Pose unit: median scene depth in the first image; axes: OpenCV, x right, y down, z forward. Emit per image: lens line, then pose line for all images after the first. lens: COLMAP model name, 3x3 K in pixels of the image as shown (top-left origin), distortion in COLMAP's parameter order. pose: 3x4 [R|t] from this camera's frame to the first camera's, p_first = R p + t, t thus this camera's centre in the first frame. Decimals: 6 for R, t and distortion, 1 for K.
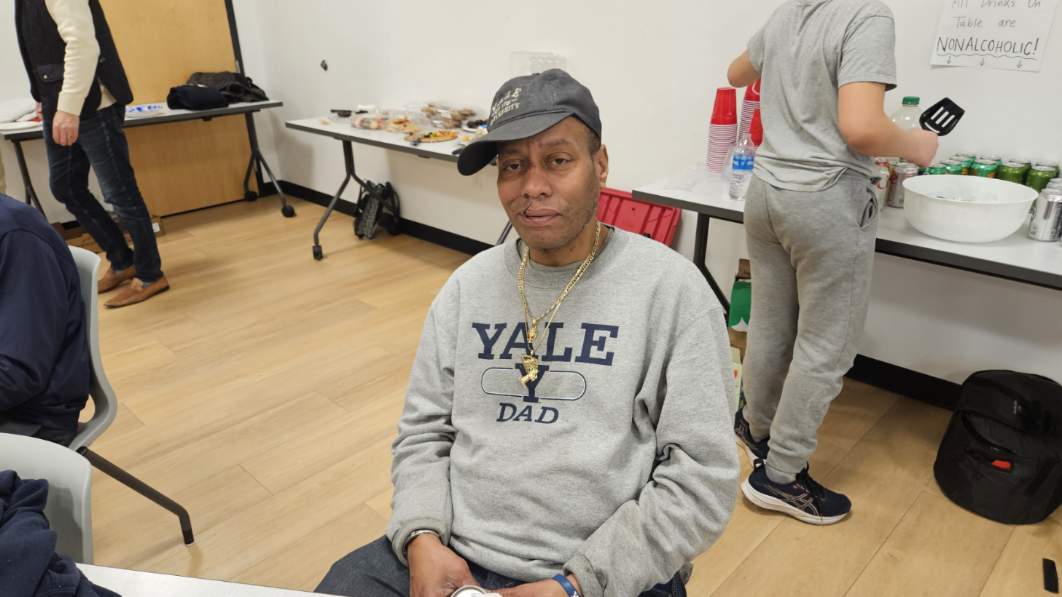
lens RADIAL K [[708.2, 0, 525.4], [0, 708.2, 300.2], [0, 0, 1]] dist [0.088899, -0.059375]
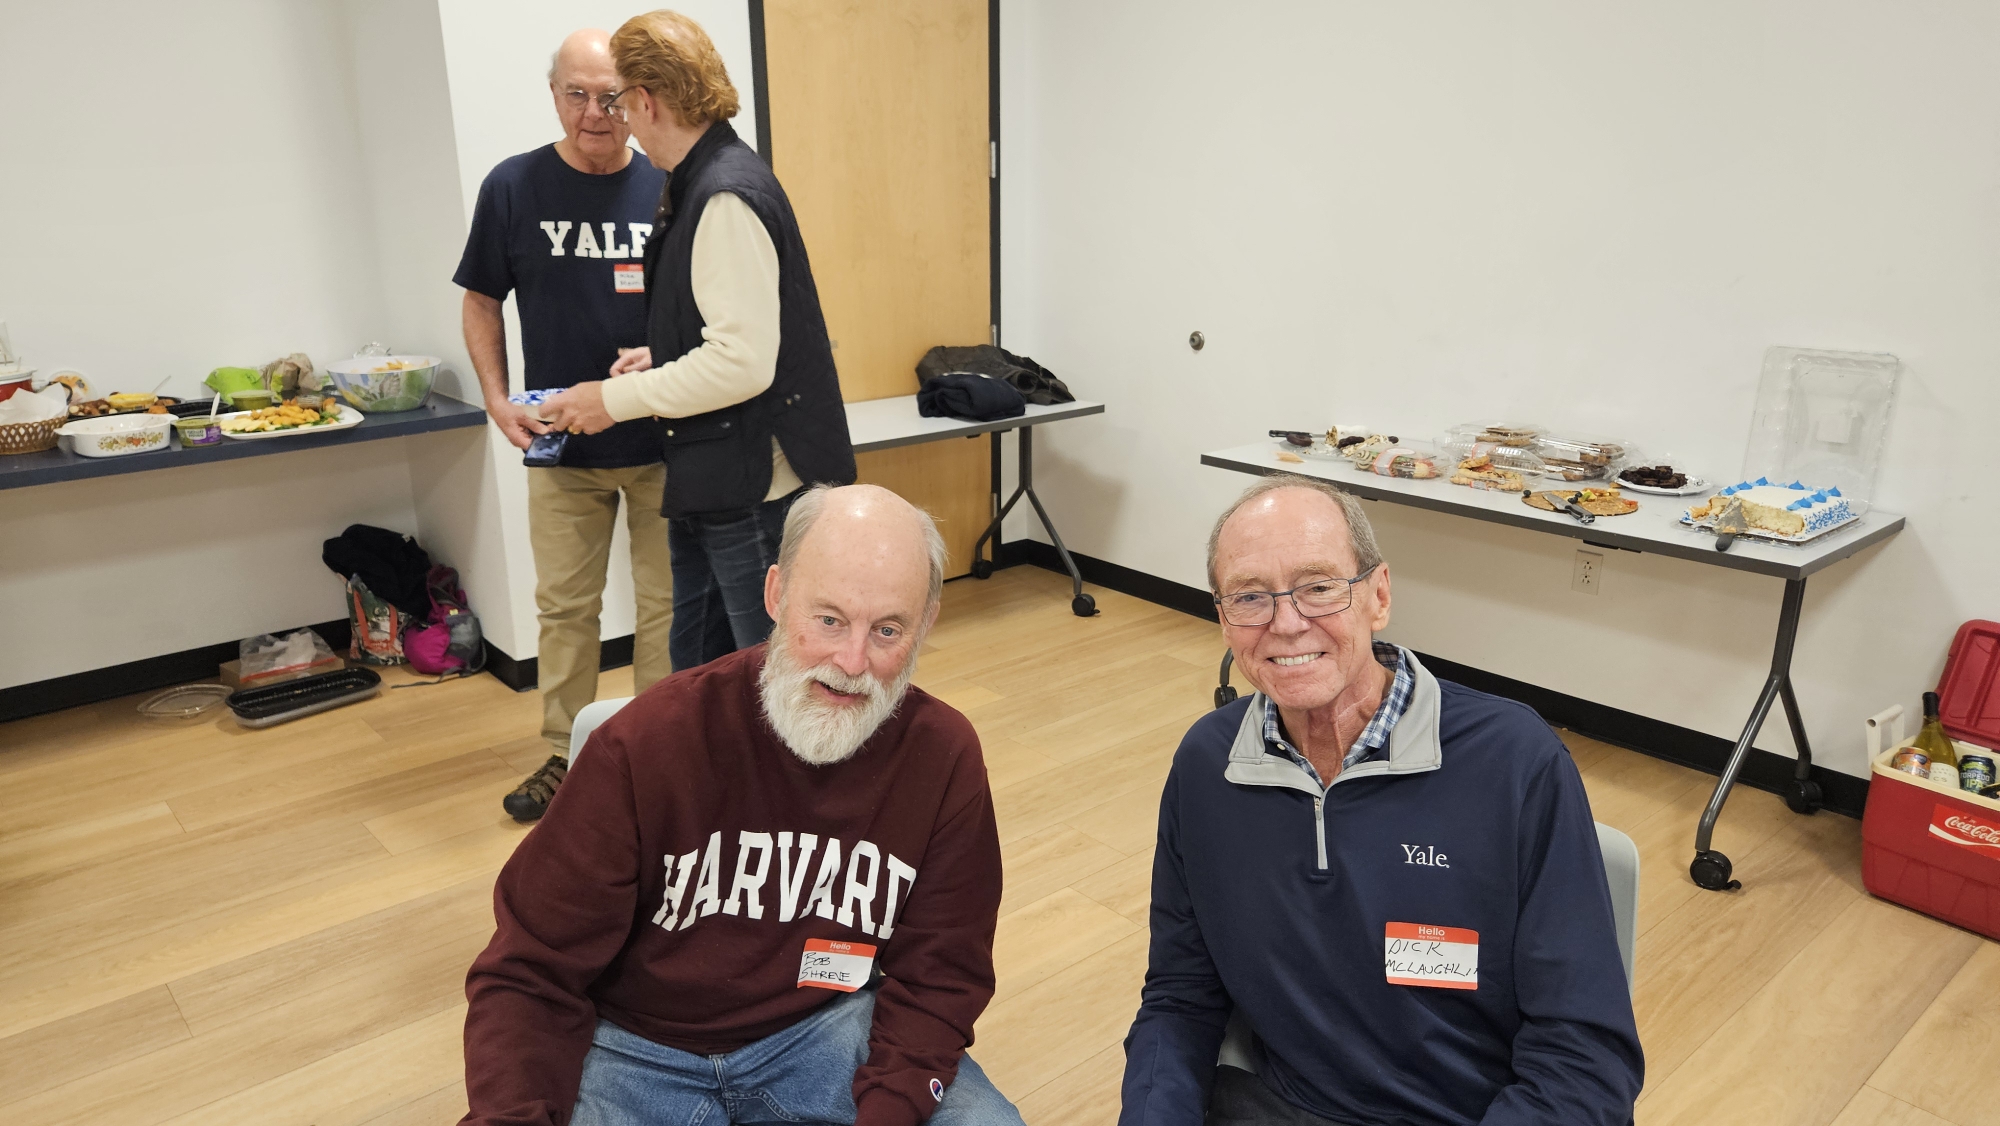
lens RADIAL K [[1333.7, 0, 989.5], [0, 1333.7, 566.2], [0, 0, 1]] dist [0.088899, -0.059375]
pose [[0.996996, 0.041457, -0.065425, -0.360918], [-0.048625, 0.992509, -0.112077, -0.042874], [0.060289, 0.114922, 0.991543, 0.027238]]
